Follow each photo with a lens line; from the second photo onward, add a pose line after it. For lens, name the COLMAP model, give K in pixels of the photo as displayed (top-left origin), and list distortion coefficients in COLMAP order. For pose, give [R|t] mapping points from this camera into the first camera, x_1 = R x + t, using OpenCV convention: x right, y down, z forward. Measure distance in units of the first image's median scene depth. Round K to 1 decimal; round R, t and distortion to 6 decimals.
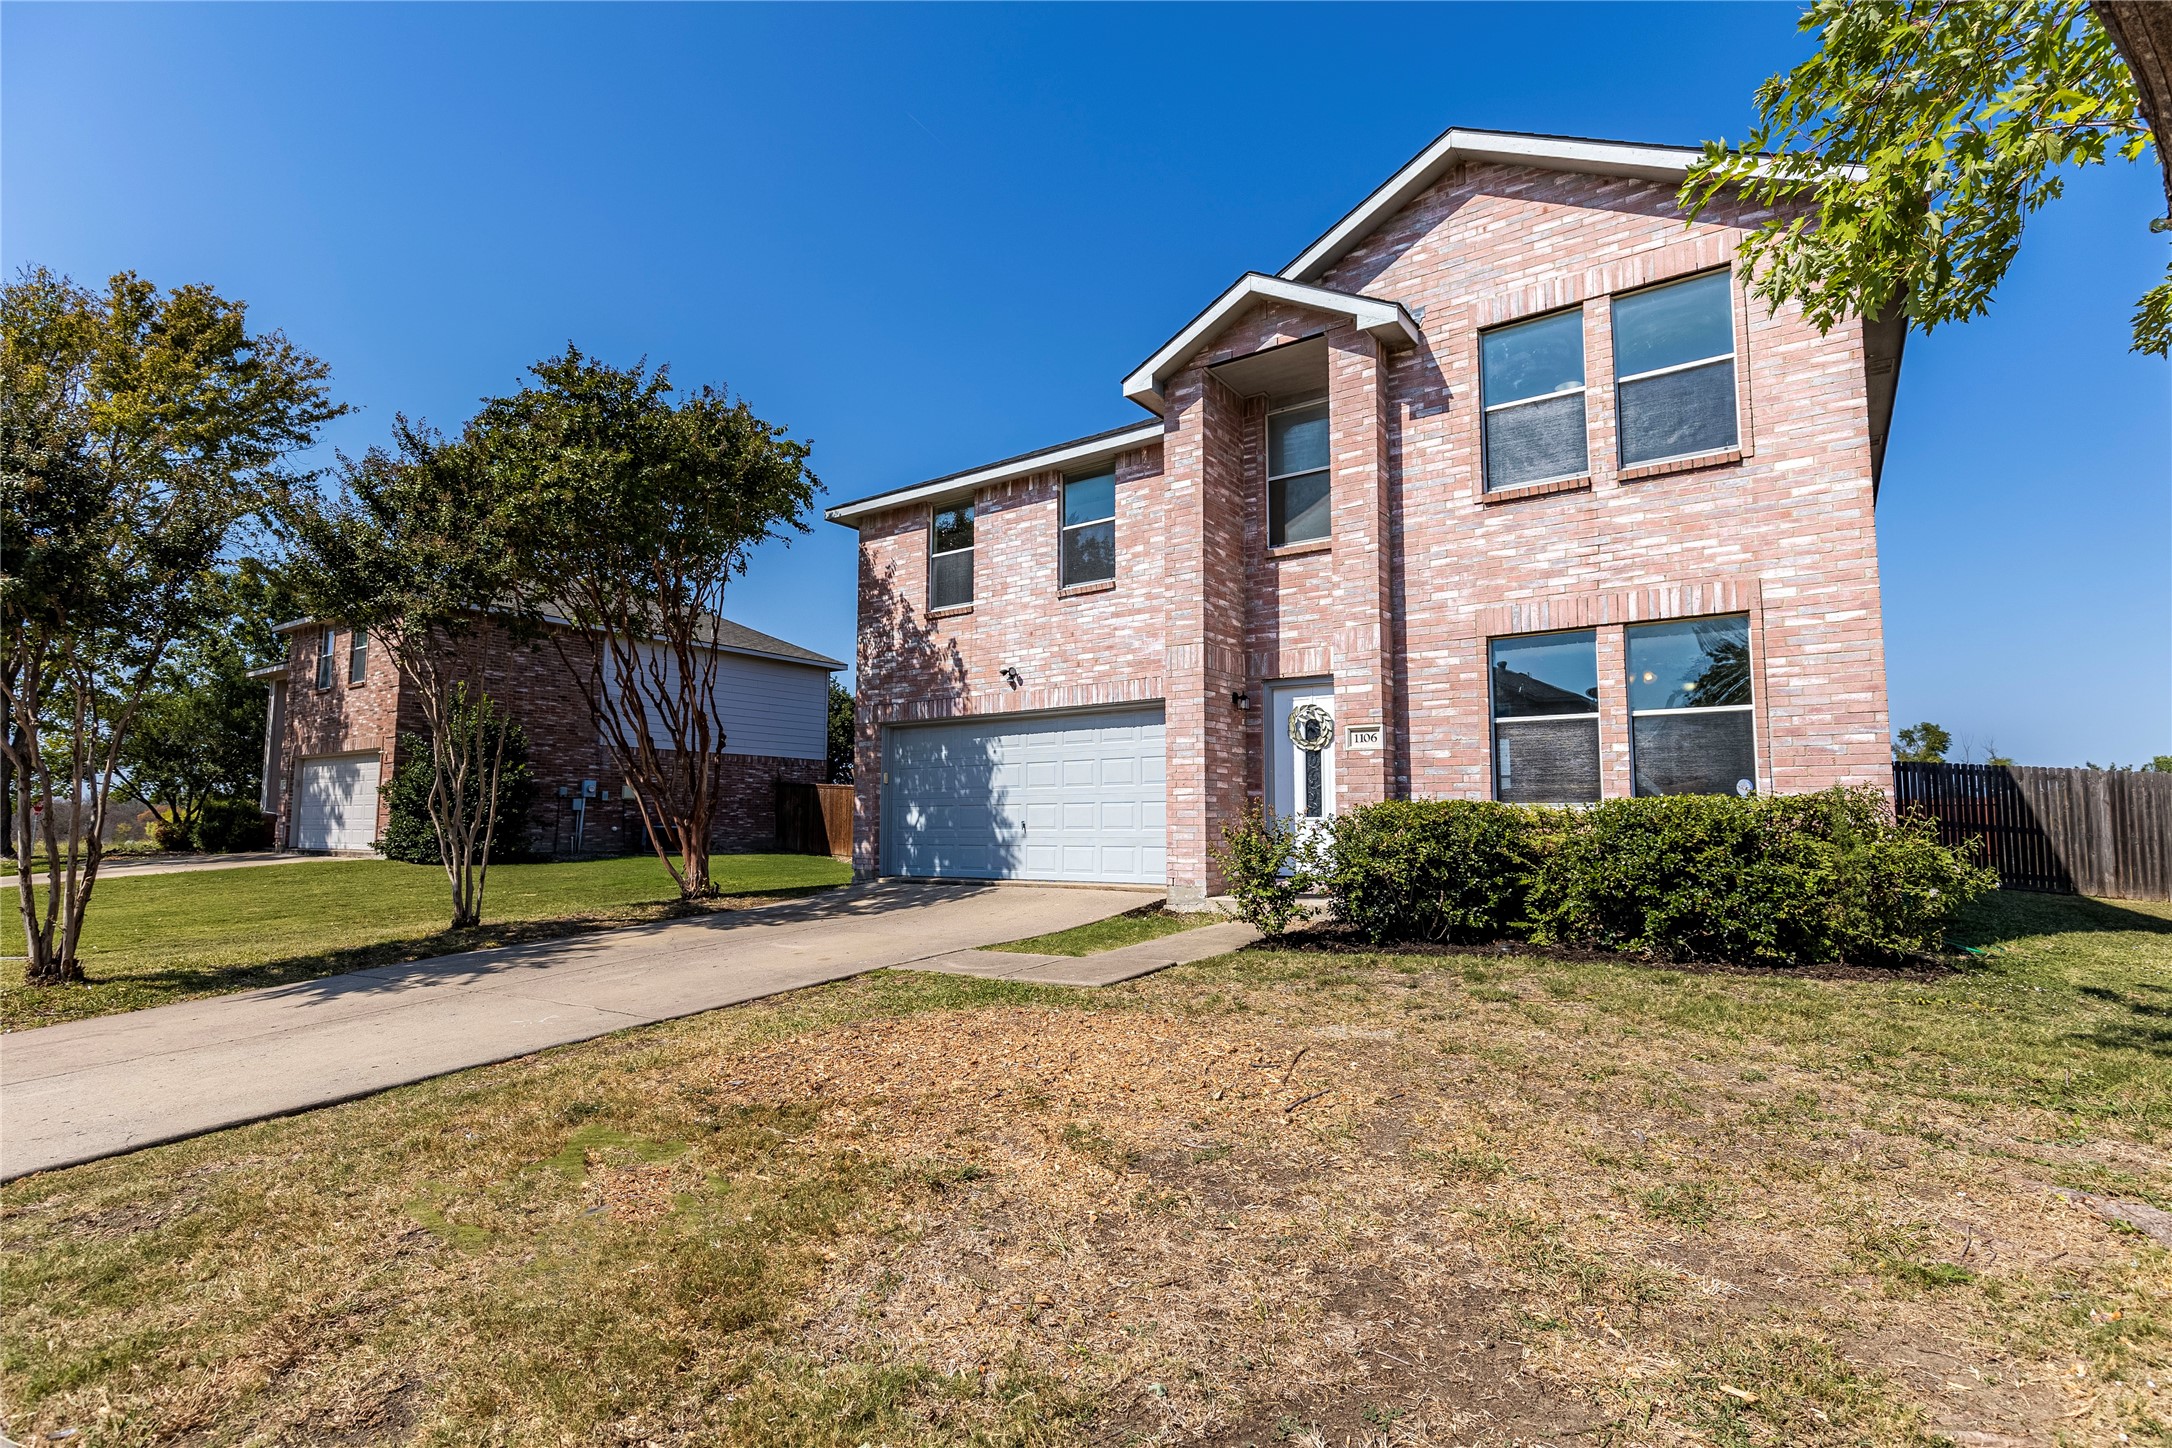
lens RADIAL K [[996.4, 0, 1086.0], [0, 996.4, 724.0], [0, 0, 1]] dist [0.014610, -0.000254]
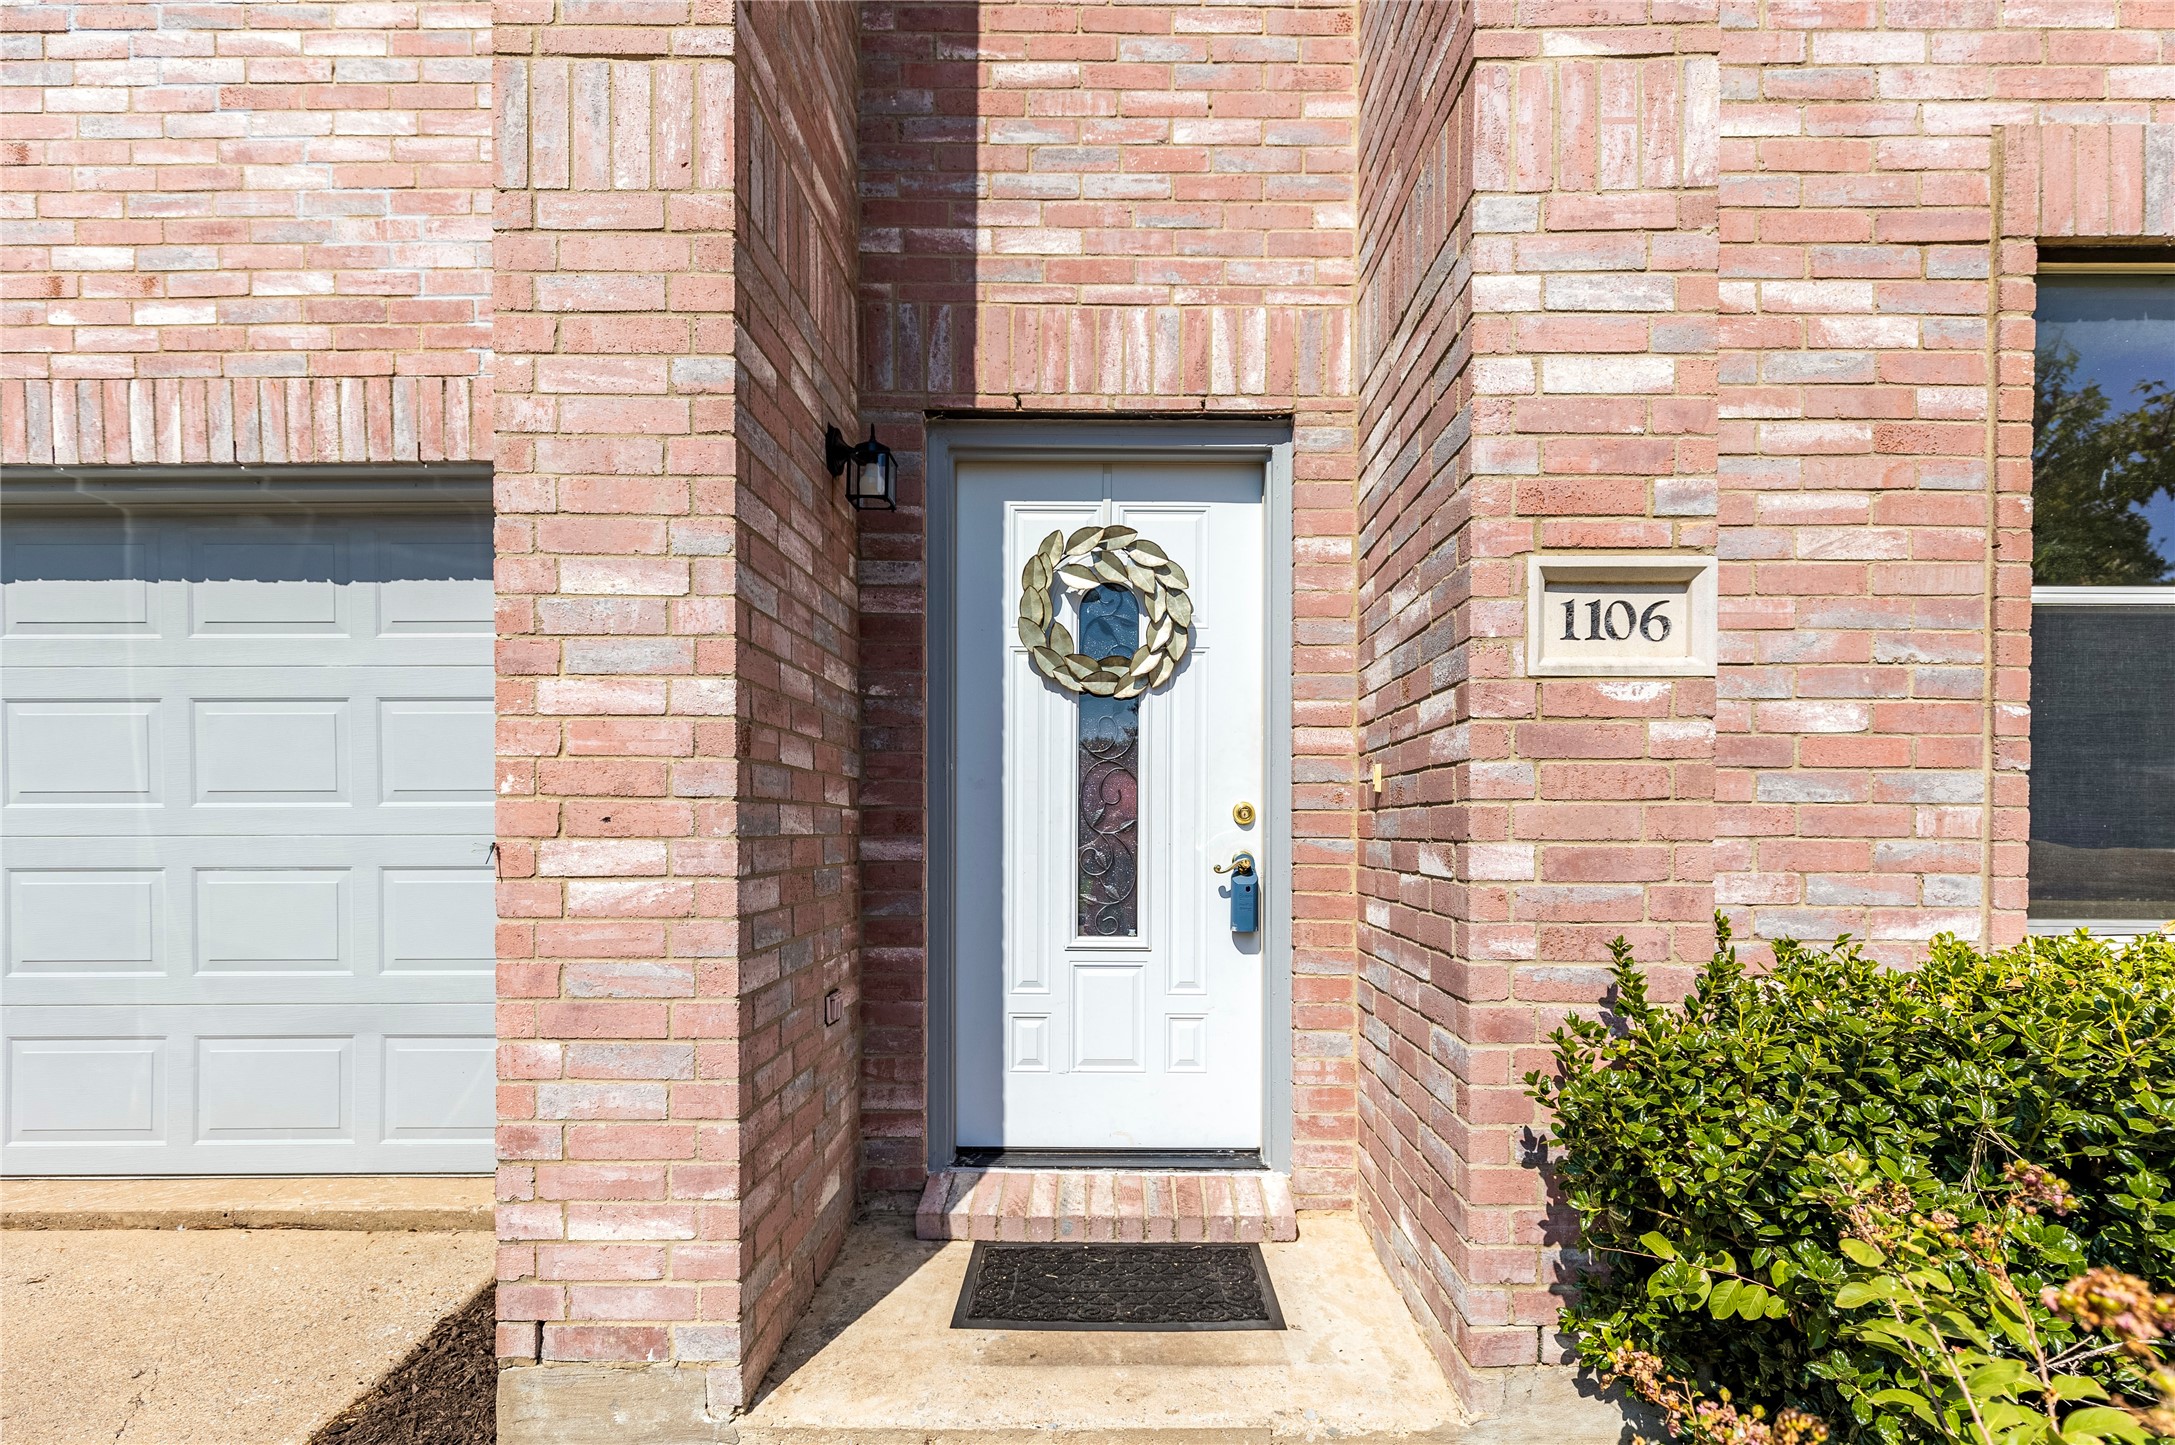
lens RADIAL K [[990.3, 0, 1089.2], [0, 990.3, 842.3], [0, 0, 1]] dist [0.000142, -0.000267]
pose [[0.806860, -0.007819, 0.590691, 0.060772], [-0.058403, 0.993958, 0.092932, 0.041805], [-0.587849, -0.109481, 0.801528, 0.788398]]
